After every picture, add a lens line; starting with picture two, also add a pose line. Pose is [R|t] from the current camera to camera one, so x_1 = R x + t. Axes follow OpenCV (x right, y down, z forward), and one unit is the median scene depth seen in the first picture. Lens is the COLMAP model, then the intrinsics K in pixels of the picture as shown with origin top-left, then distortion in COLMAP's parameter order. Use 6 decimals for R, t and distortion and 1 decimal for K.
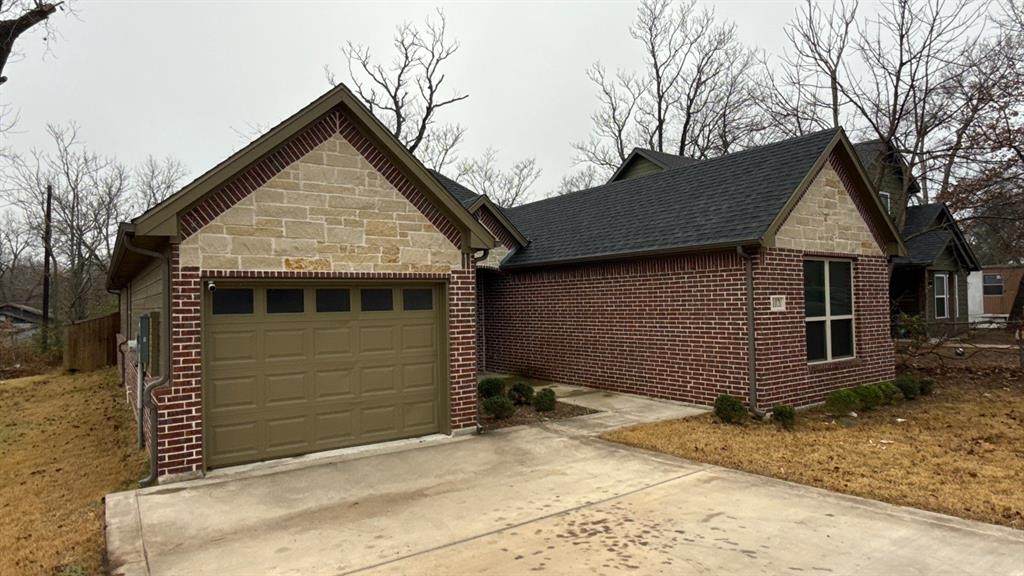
lens RADIAL K [[595.1, 0, 512.9], [0, 595.1, 285.5], [0, 0, 1]] dist [-0.000120, -0.000456]
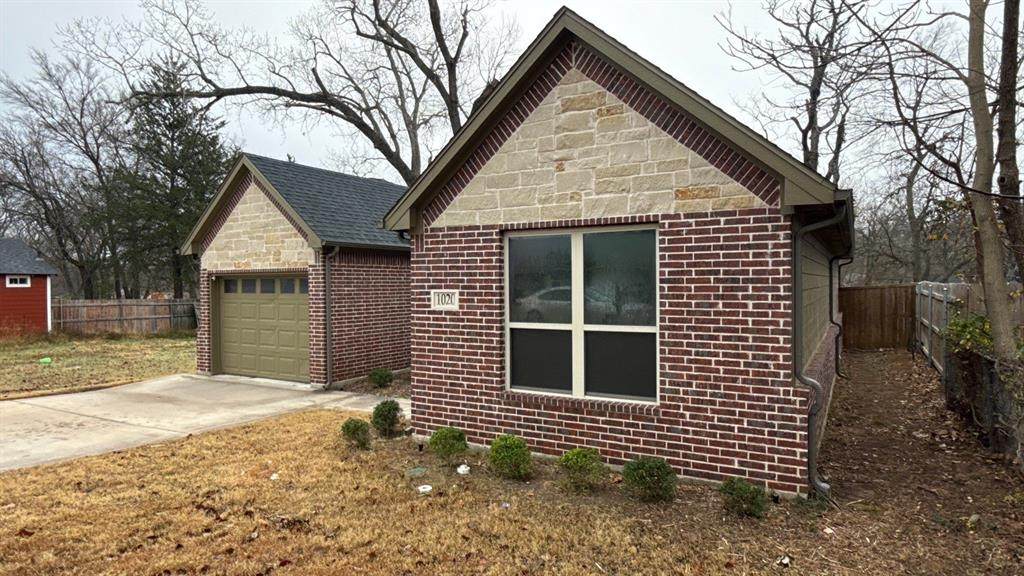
lens RADIAL K [[595.1, 0, 514.1], [0, 595.1, 289.3], [0, 0, 1]] dist [-0.000120, -0.000456]
pose [[0.429893, 0.026056, -0.902504, 1.335787], [0.025985, 0.998812, 0.041214, -0.014376], [0.902506, -0.041169, 0.428705, 0.858963]]
